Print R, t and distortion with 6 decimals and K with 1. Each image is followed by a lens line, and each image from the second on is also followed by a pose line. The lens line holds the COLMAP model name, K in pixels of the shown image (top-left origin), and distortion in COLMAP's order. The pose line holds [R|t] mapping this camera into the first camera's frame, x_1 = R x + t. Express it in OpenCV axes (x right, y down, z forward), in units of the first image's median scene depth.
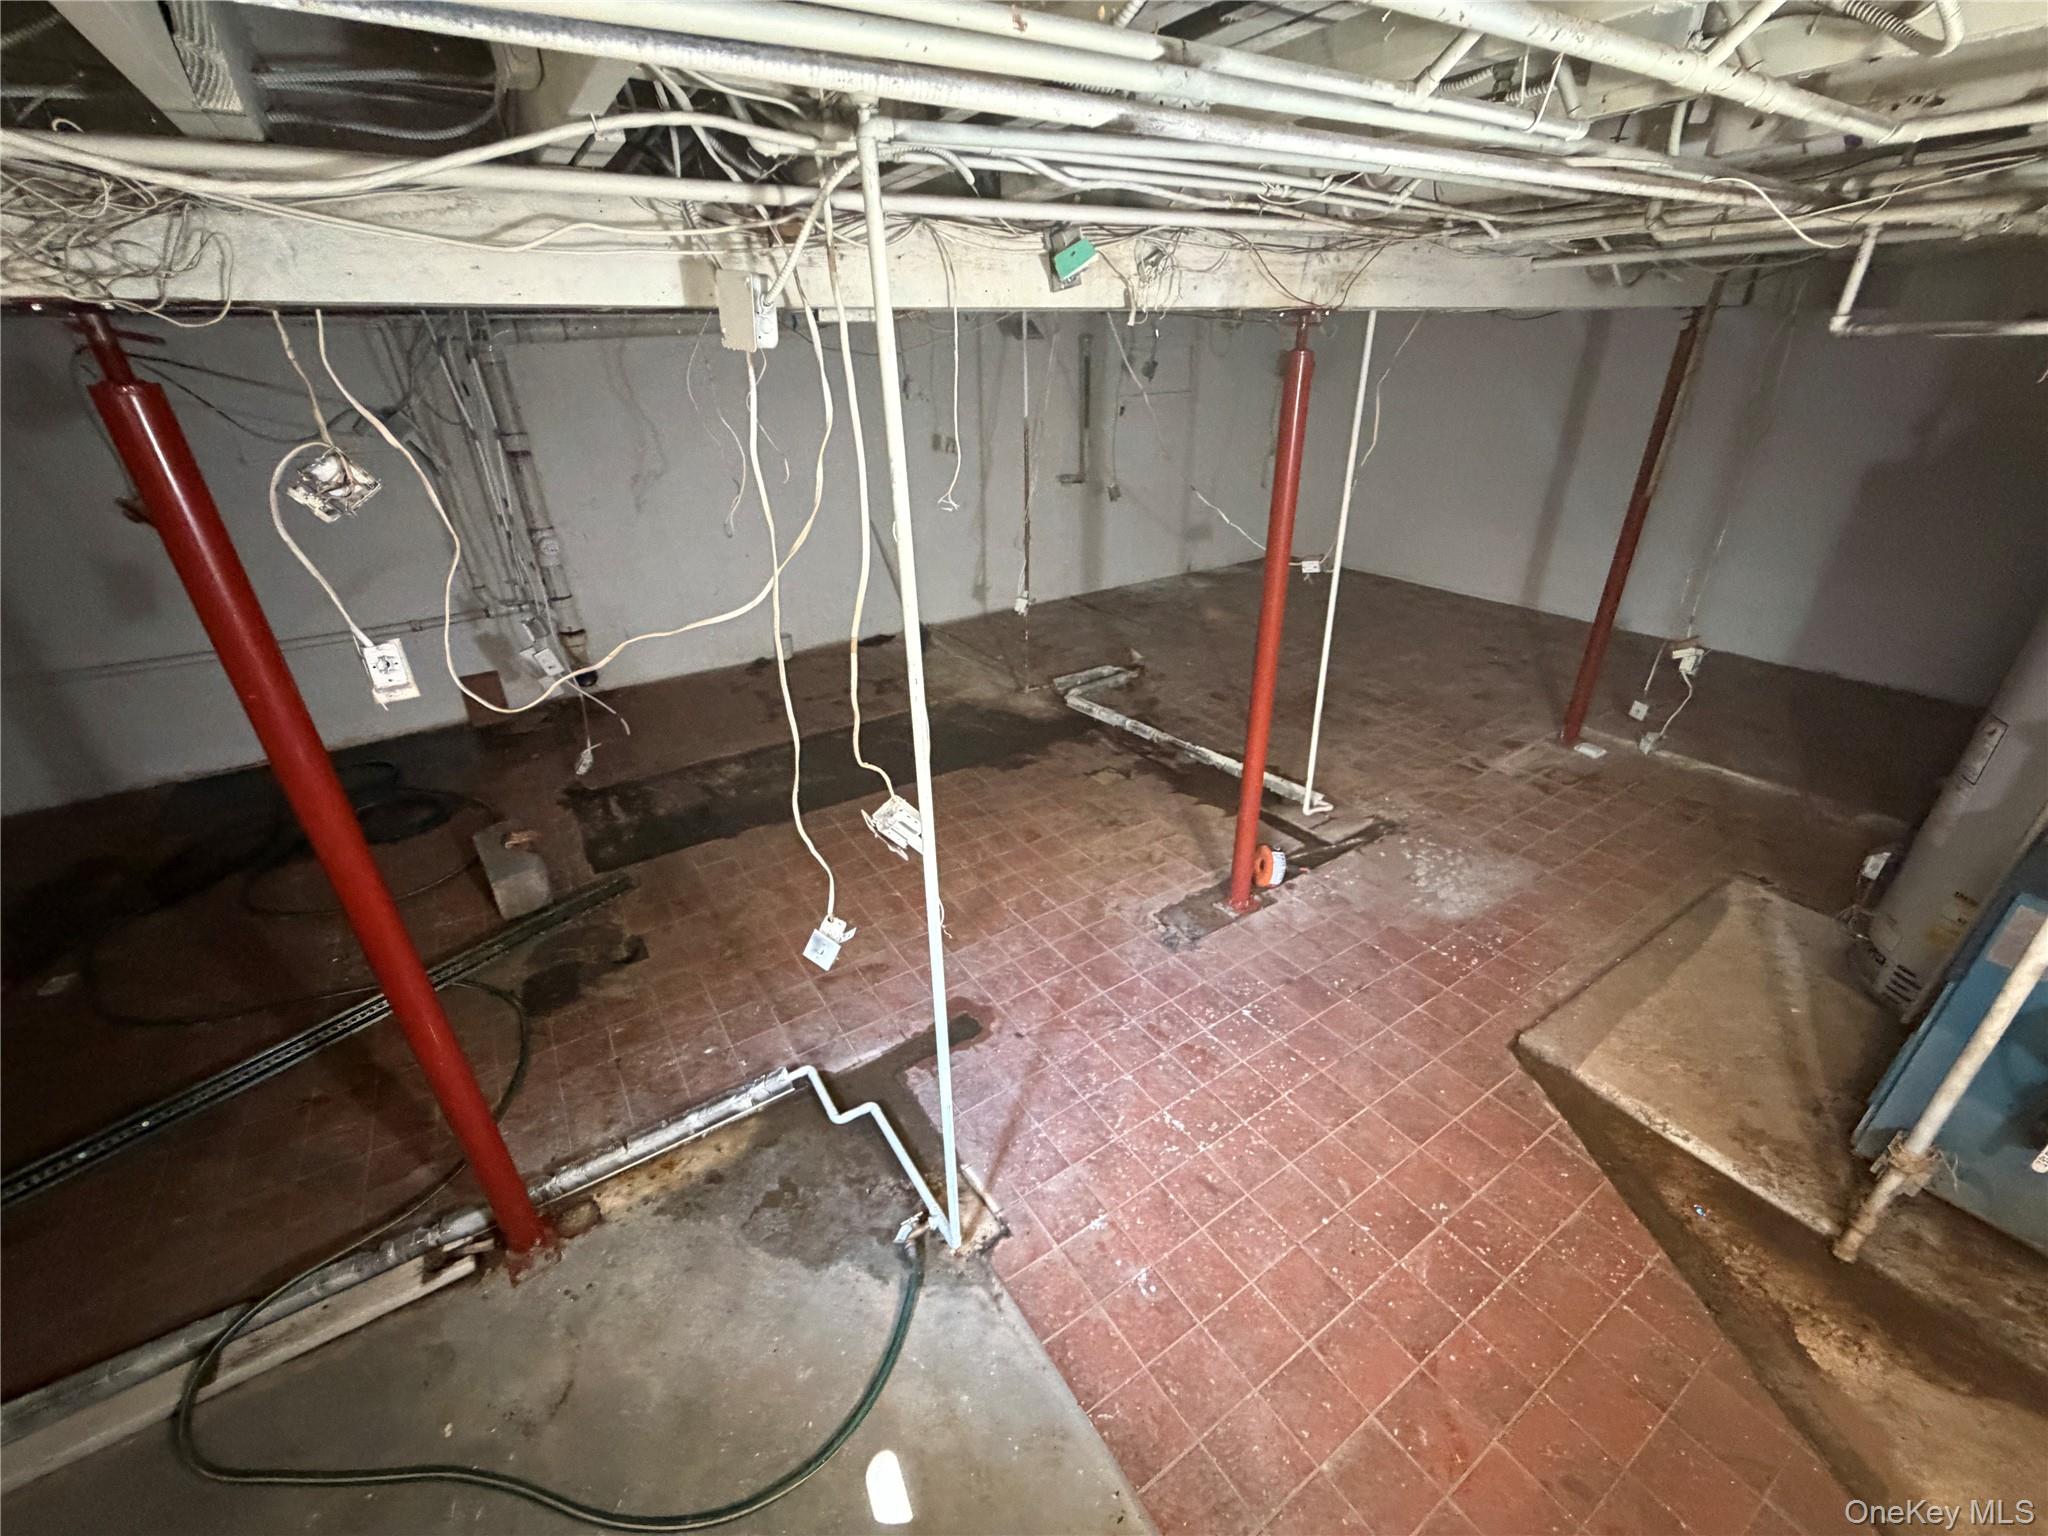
lens RADIAL K [[823.0, 0, 1022.8], [0, 823.0, 764.2], [0, 0, 1]] dist [0.013391, -0.003930]
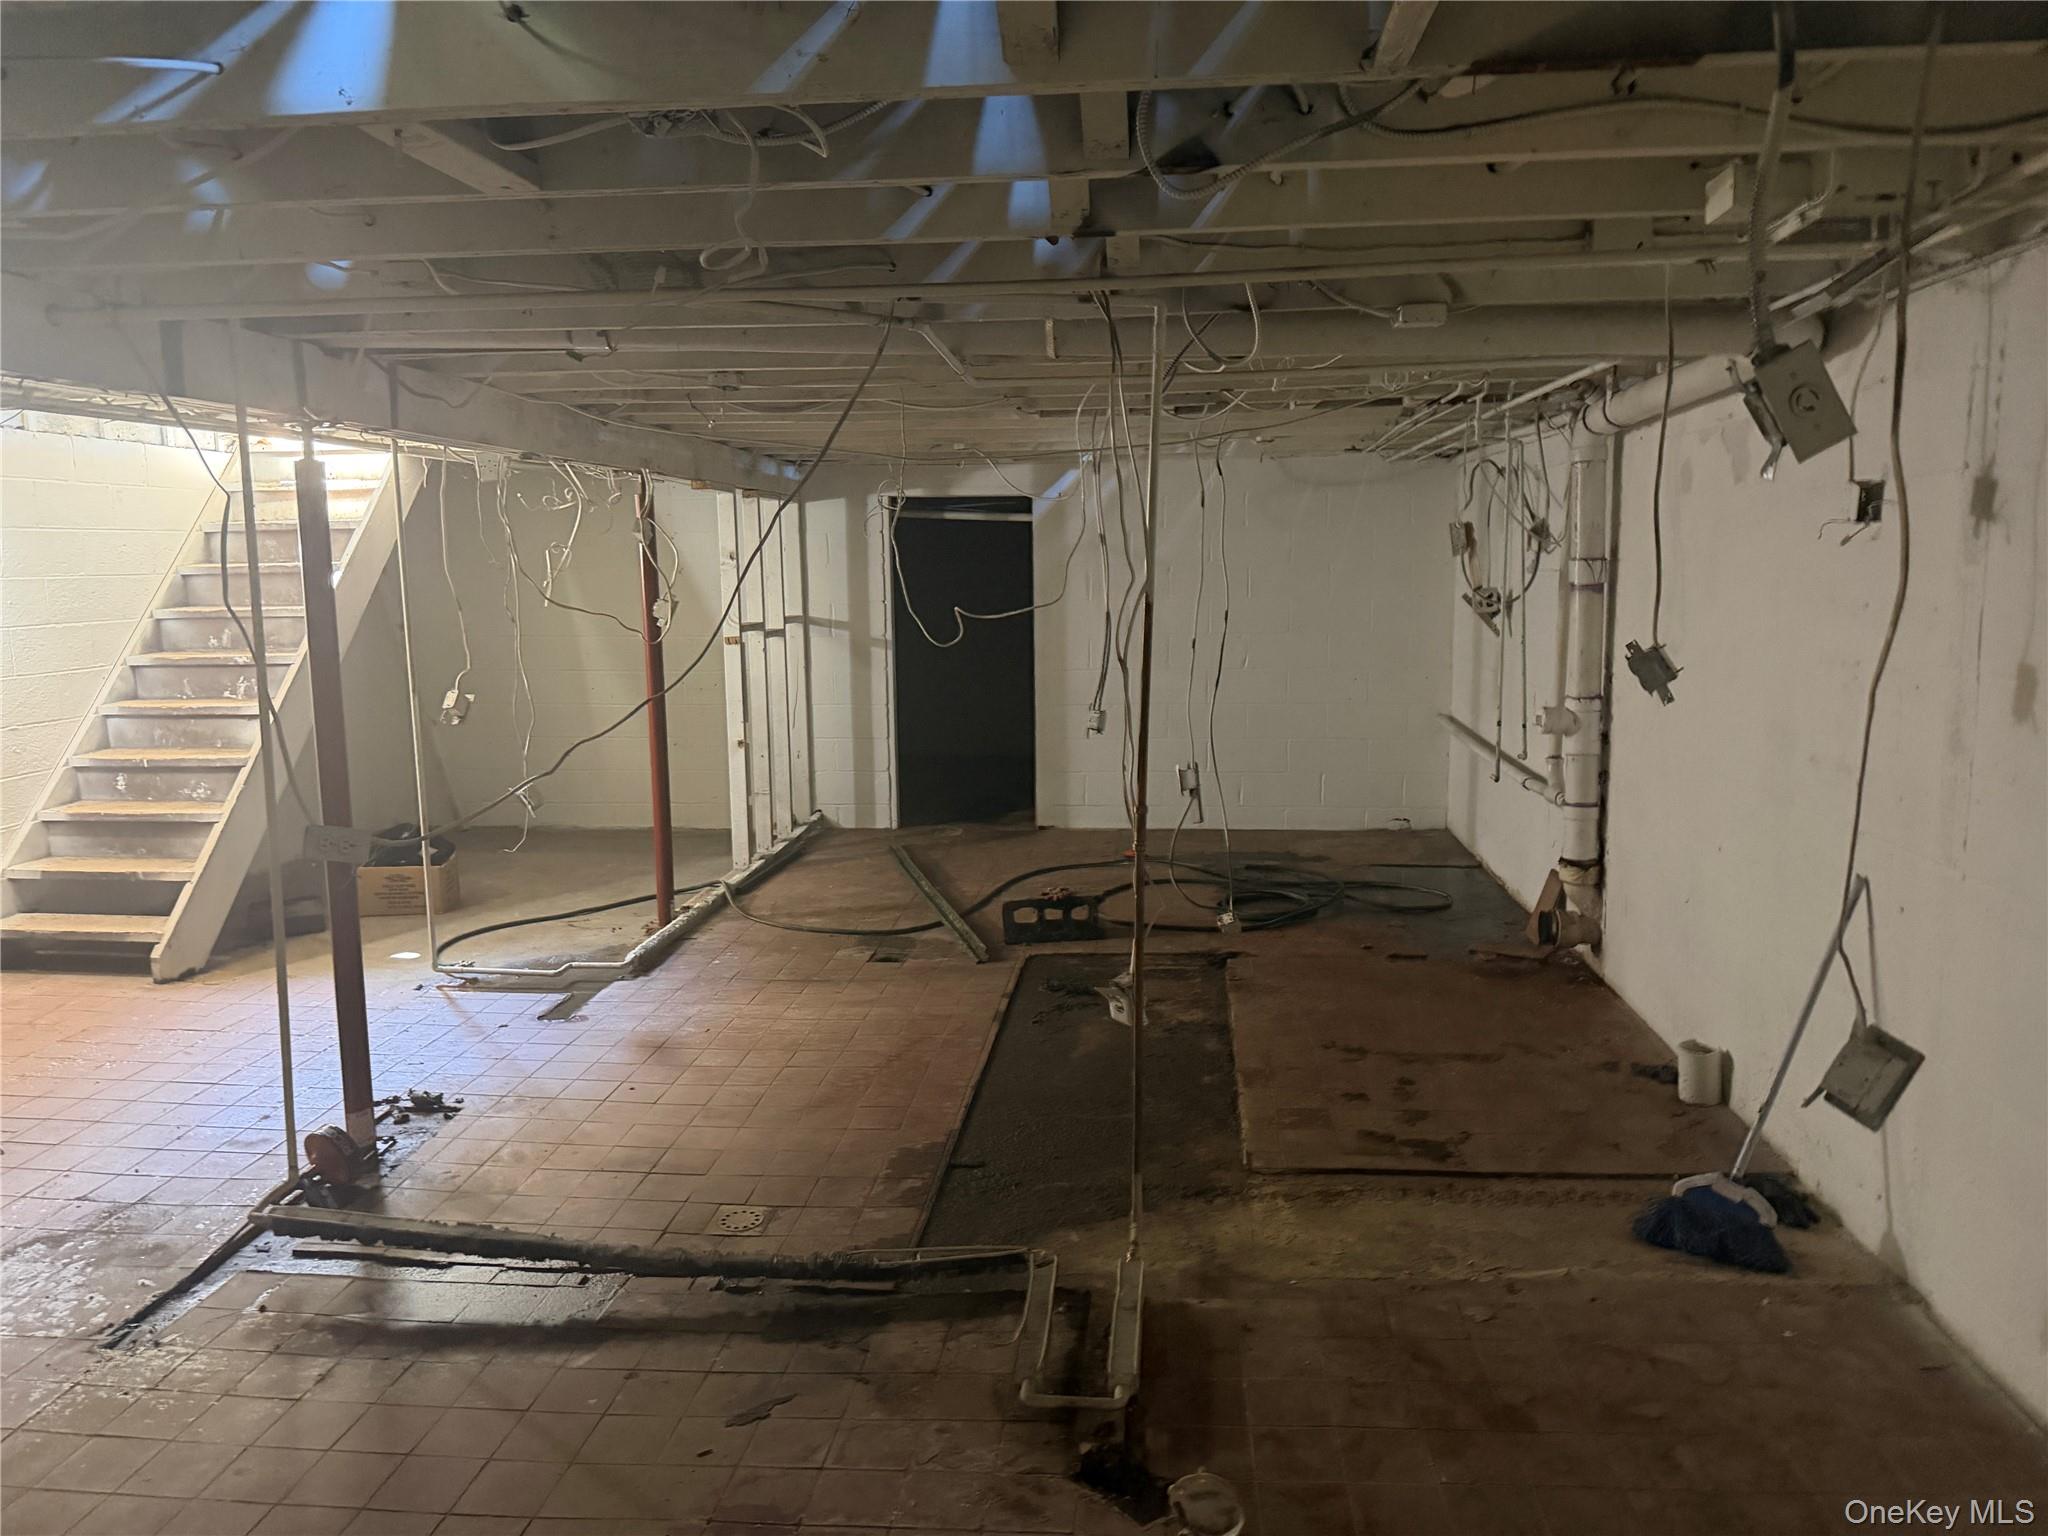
lens RADIAL K [[1422.1, 0, 1035.6], [0, 1422.1, 778.6], [0, 0, 1]] dist [0.113326, -0.168047]
pose [[-0.623739, 0.156116, -0.765883, 0.643844], [-0.325999, 0.838600, 0.436433, -0.678522], [0.710404, 0.521898, -0.472175, 1.465520]]
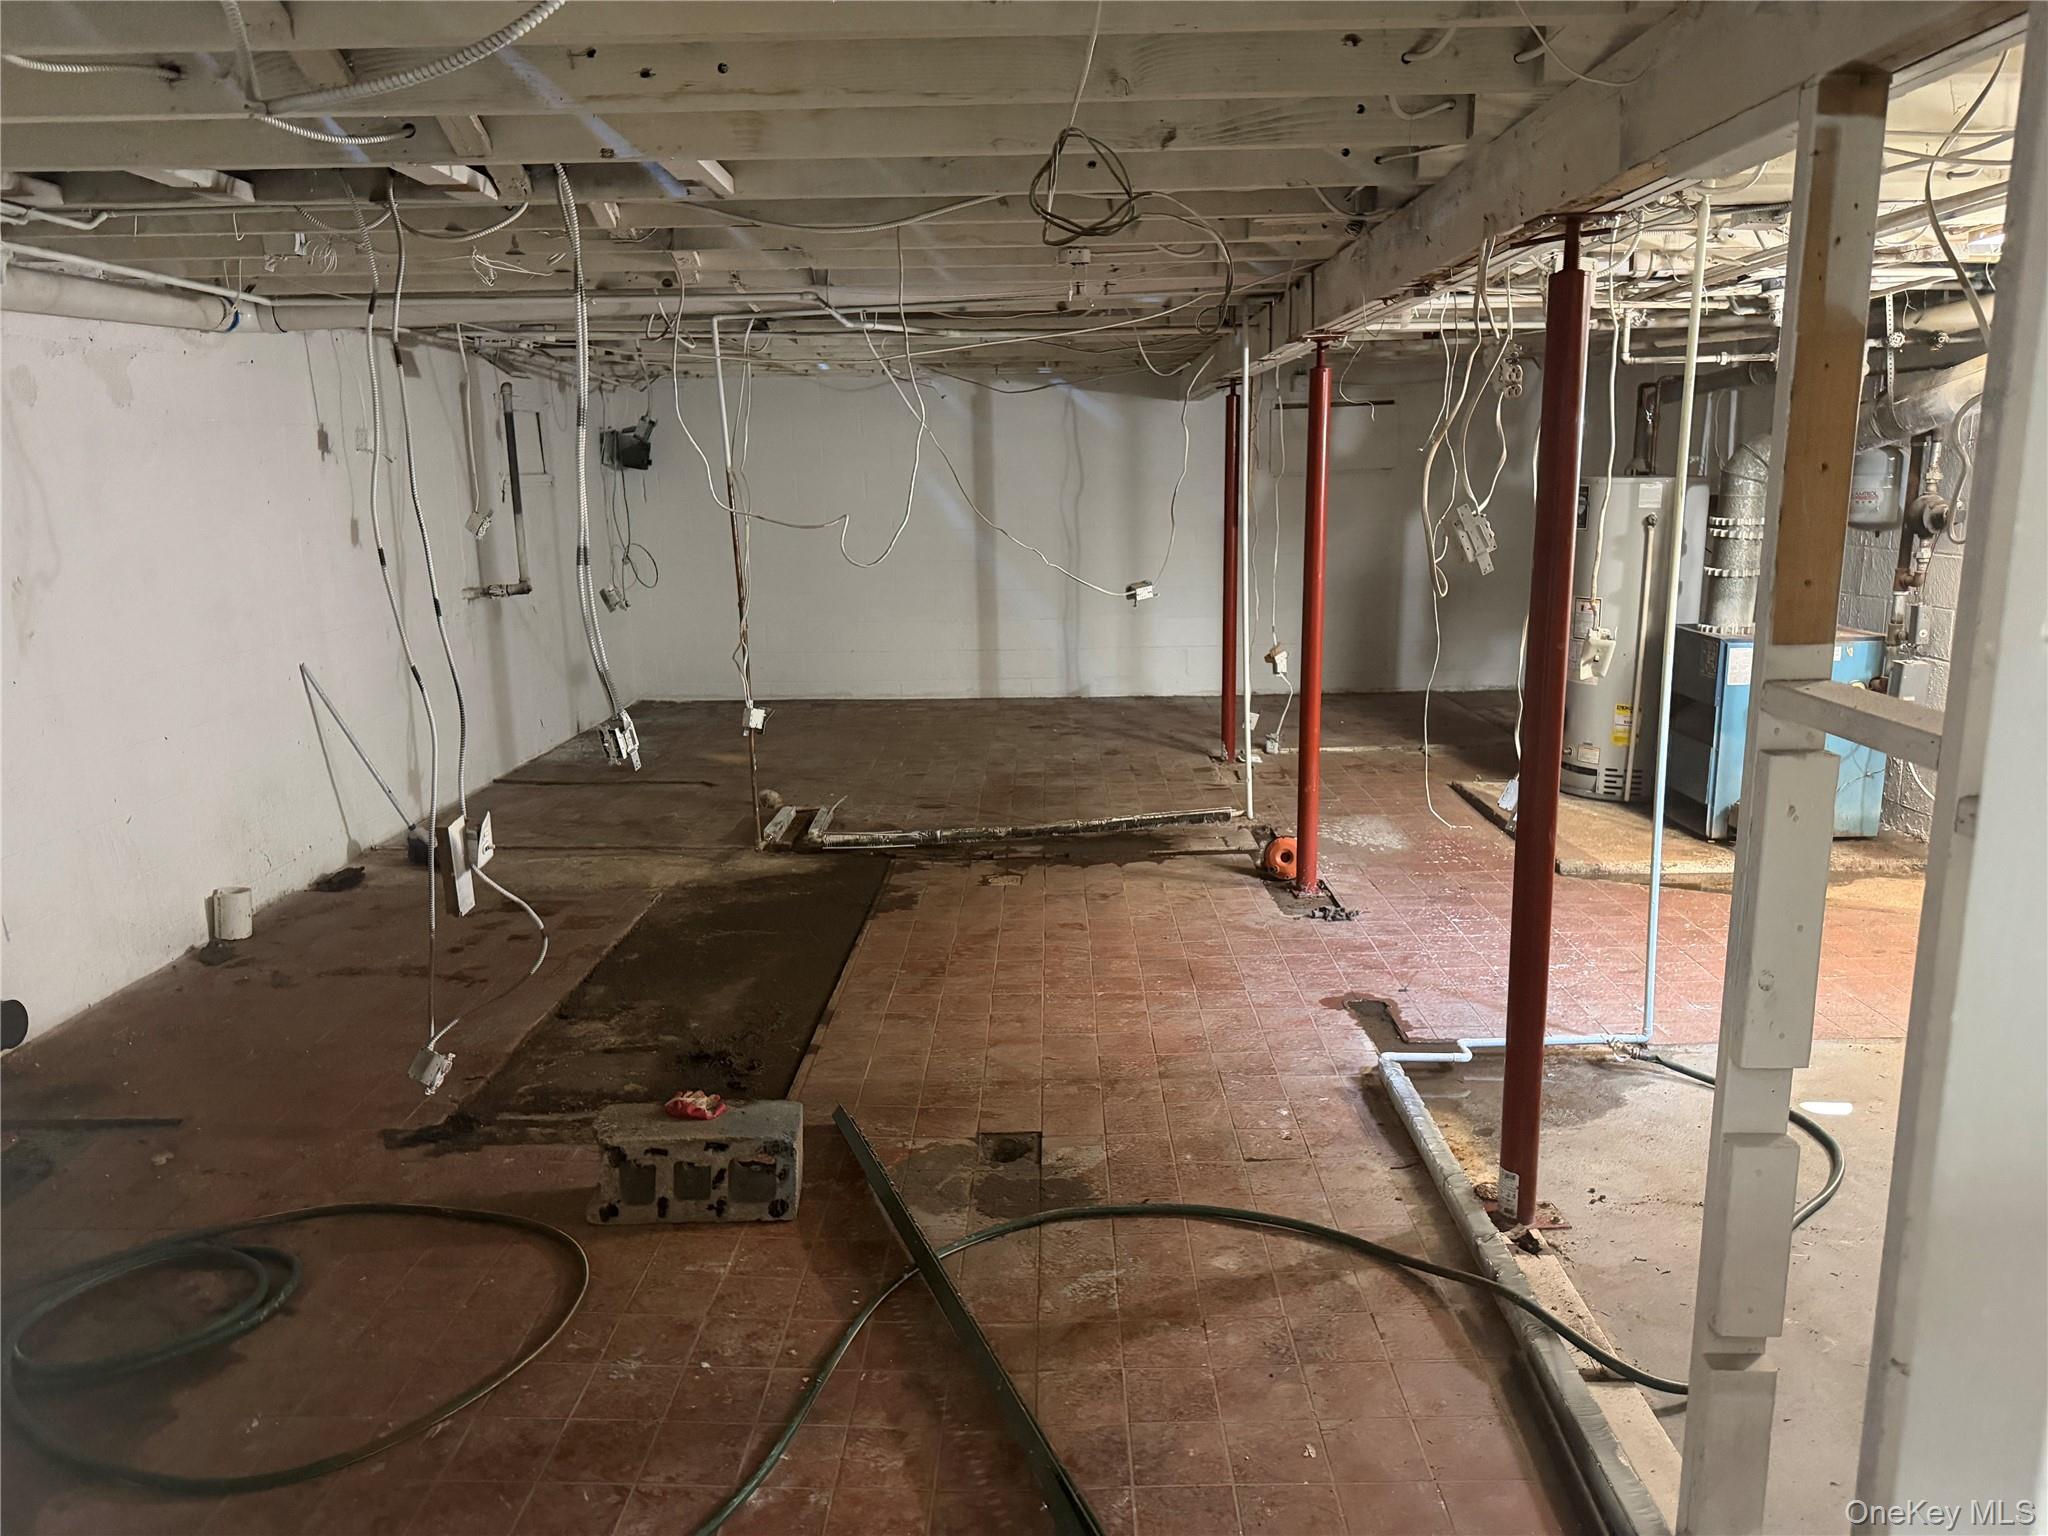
lens RADIAL K [[1422.1, 0, 1035.6], [0, 1422.1, 778.6], [0, 0, 1]] dist [0.113326, -0.168047]
pose [[0.554012, -0.161944, 0.816605, -1.022107], [0.378960, 0.922436, -0.074167, 0.039617], [-0.741256, 0.350550, 0.572412, 0.174393]]
